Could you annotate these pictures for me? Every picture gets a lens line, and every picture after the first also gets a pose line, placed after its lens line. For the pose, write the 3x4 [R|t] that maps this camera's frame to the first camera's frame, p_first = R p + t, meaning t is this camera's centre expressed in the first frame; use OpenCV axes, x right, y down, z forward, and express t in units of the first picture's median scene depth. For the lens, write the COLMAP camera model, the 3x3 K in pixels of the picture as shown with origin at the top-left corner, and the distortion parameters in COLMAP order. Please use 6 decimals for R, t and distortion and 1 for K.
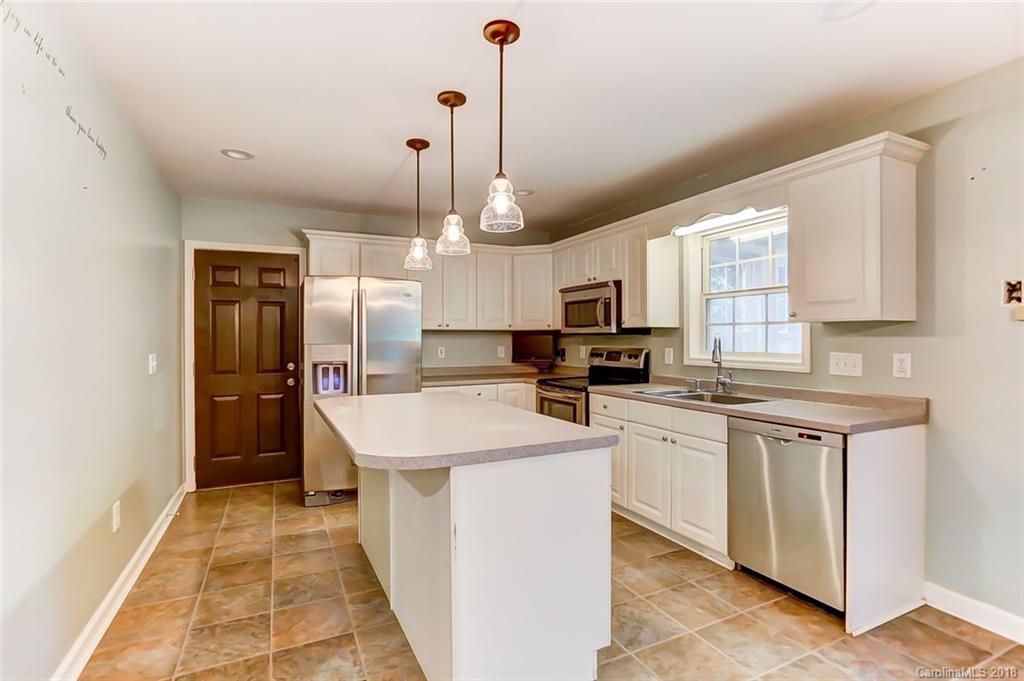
lens RADIAL K [[498.9, 0, 516.5], [0, 498.9, 339.4], [0, 0, 1]] dist [-0.048843, 0.031507]
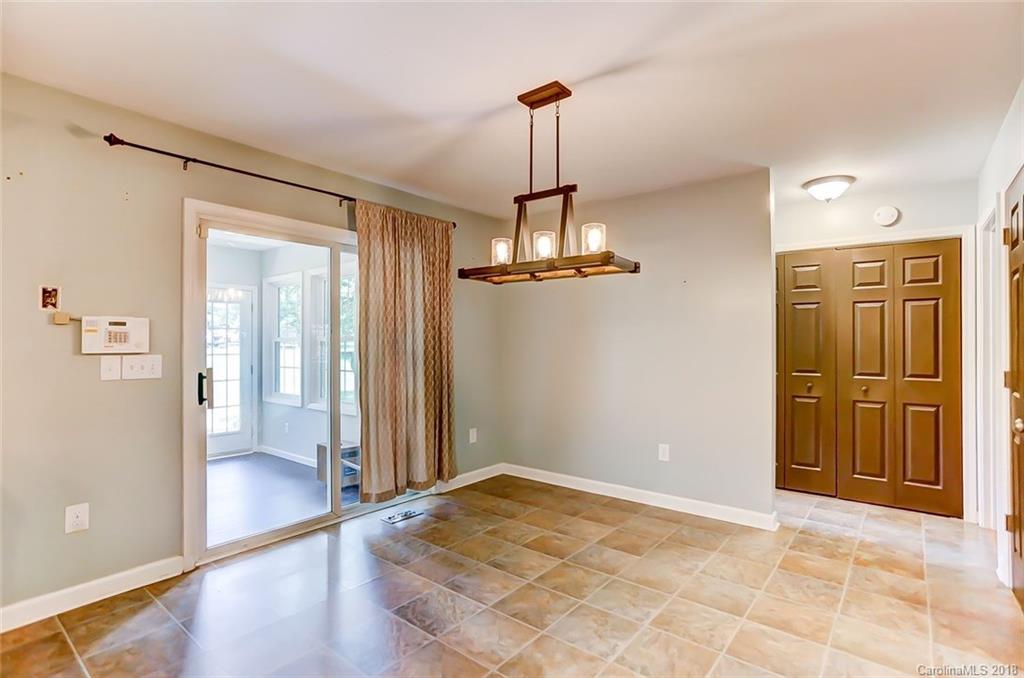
lens RADIAL K [[498.0, 0, 514.3], [0, 498.0, 342.2], [0, 0, 1]] dist [-0.047217, 0.030176]
pose [[-0.423975, 0.004822, 0.905661, -0.224498], [0.003277, 0.999987, -0.003791, 0.005169], [-0.905668, 0.001360, -0.423985, 0.284730]]
